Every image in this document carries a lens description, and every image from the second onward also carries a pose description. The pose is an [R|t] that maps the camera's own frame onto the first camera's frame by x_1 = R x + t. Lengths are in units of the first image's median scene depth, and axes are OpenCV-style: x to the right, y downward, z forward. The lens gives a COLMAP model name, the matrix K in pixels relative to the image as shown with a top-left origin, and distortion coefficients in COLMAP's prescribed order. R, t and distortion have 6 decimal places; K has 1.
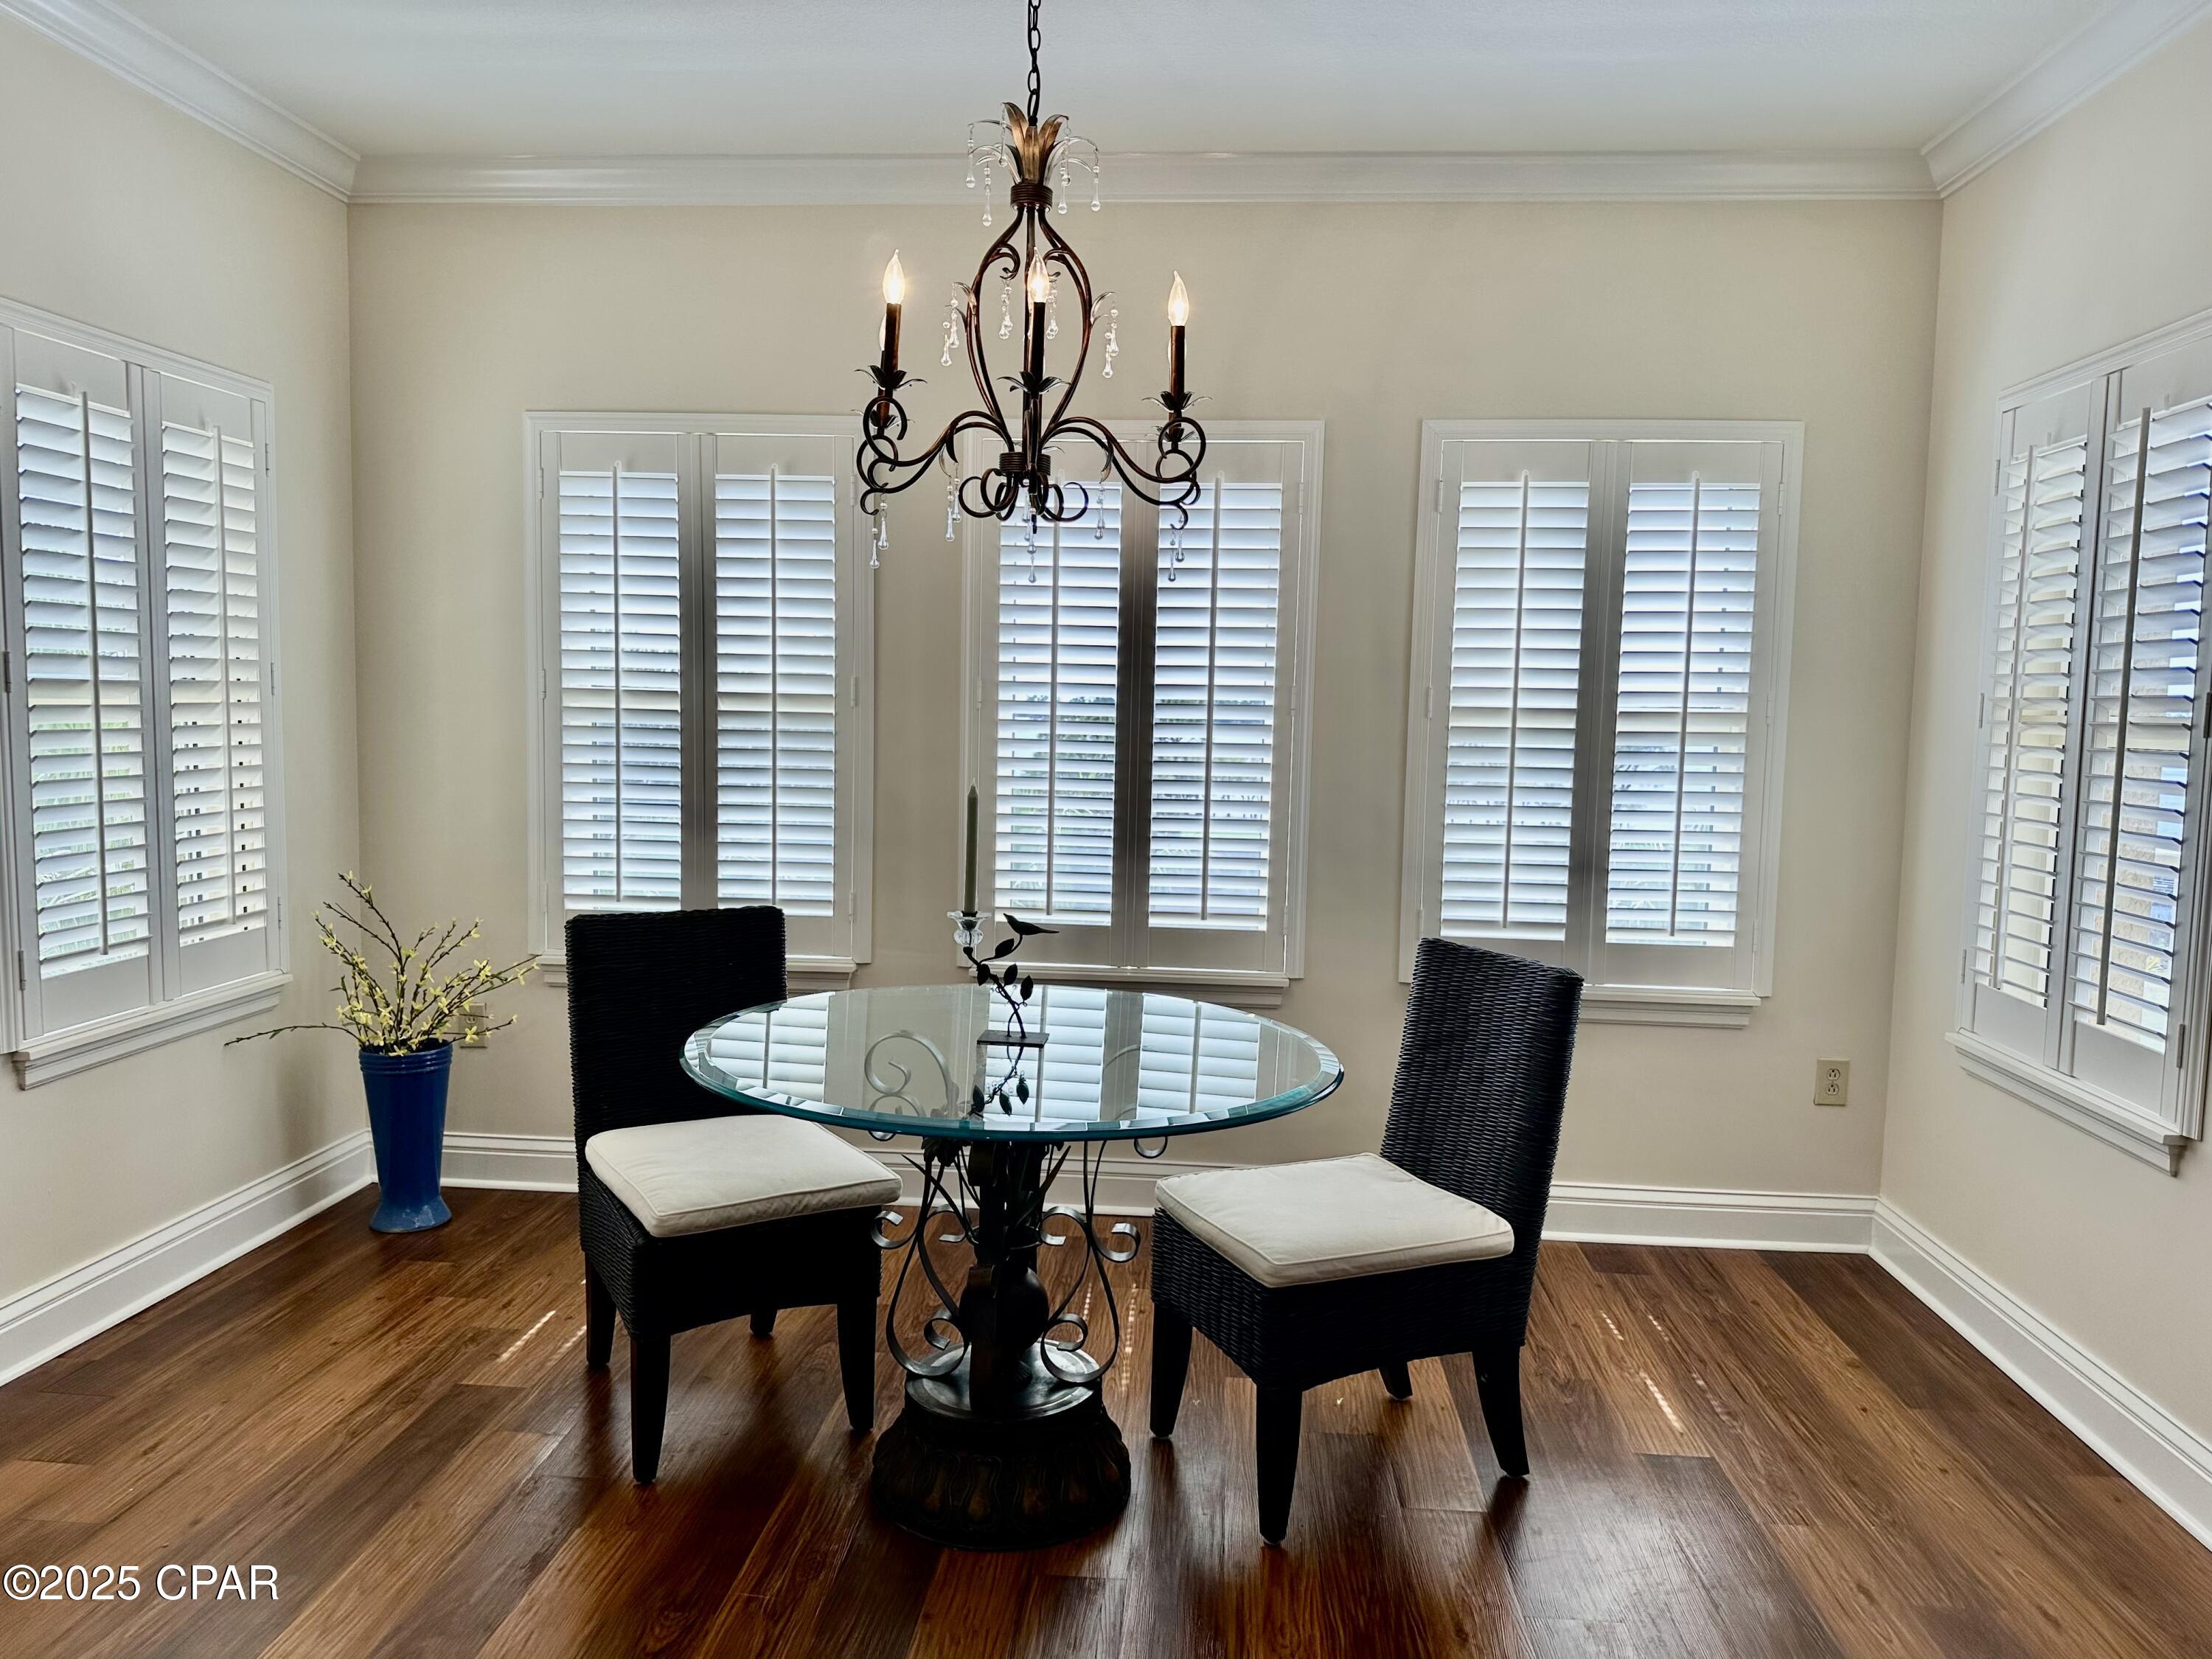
lens RADIAL K [[1522.3, 0, 1092.0], [0, 1522.3, 835.1], [0, 0, 1]] dist [0.001539, 0.000460]
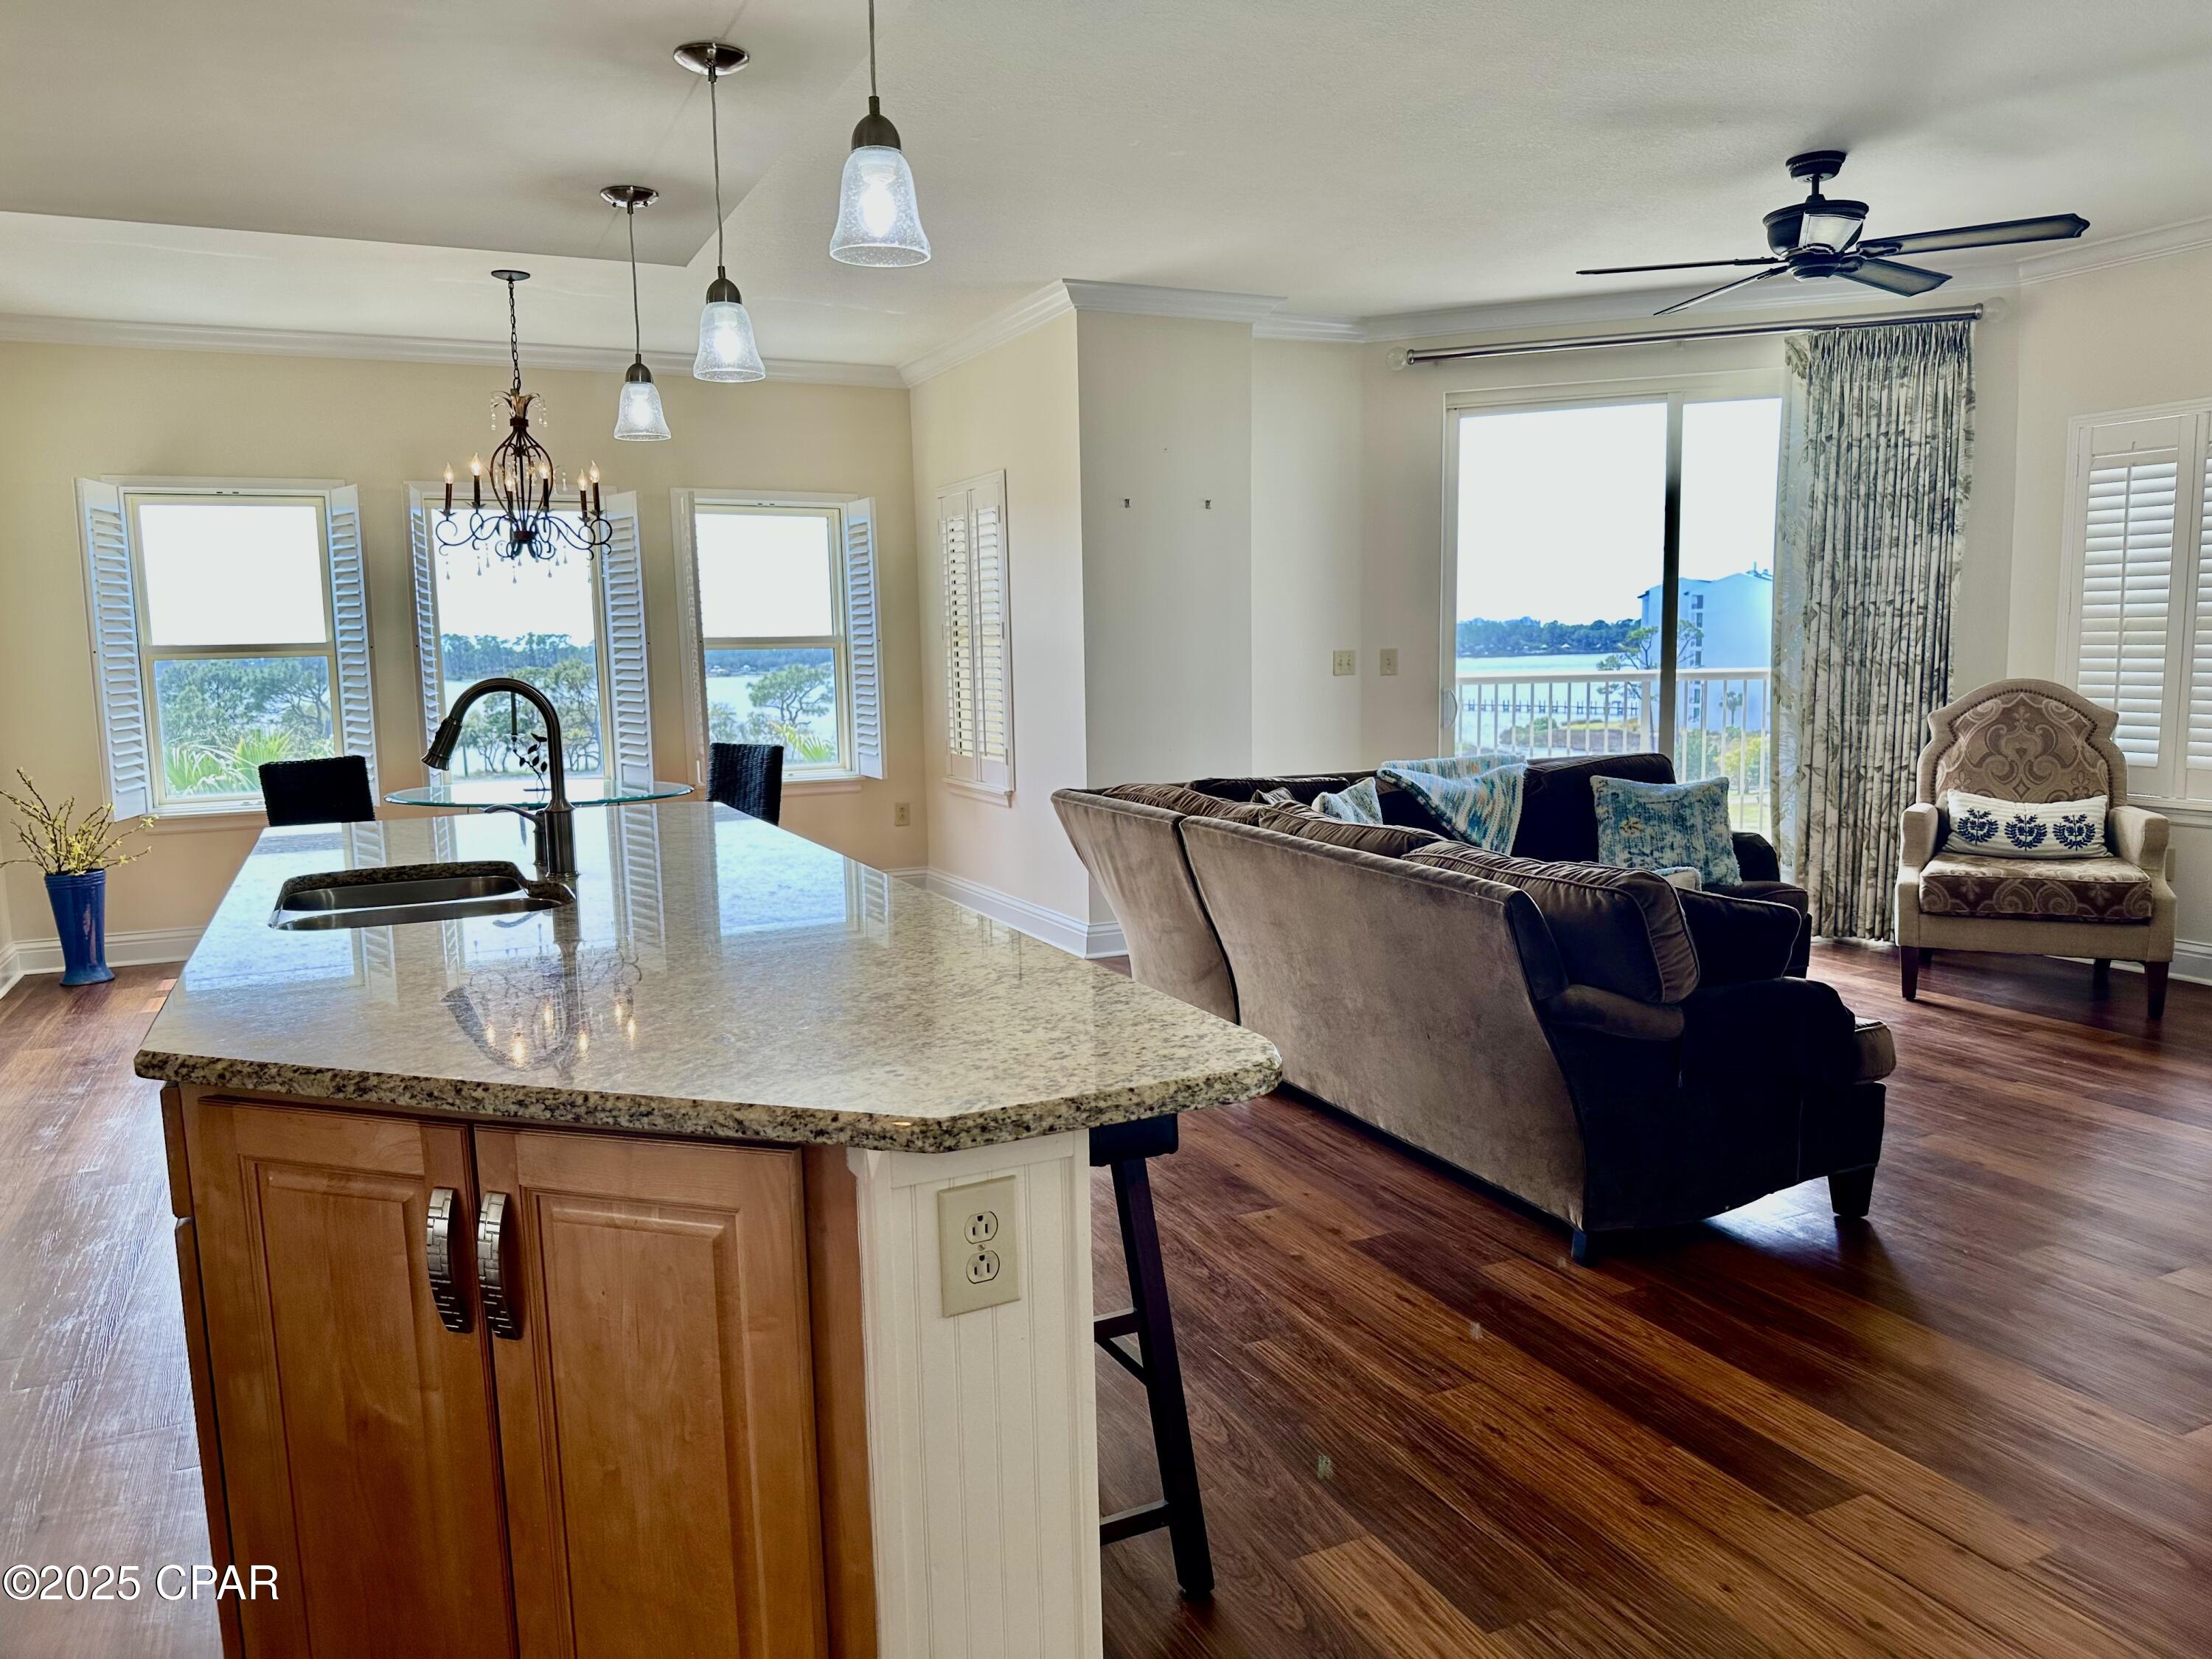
lens RADIAL K [[1522.3, 0, 1092.0], [0, 1522.3, 835.1], [0, 0, 1]] dist [0.001539, 0.000460]
pose [[0.865161, -0.102735, 0.490858, -0.460588], [0.087439, 0.994701, 0.054073, 0.151613], [-0.493813, -0.003862, 0.869560, -1.376080]]
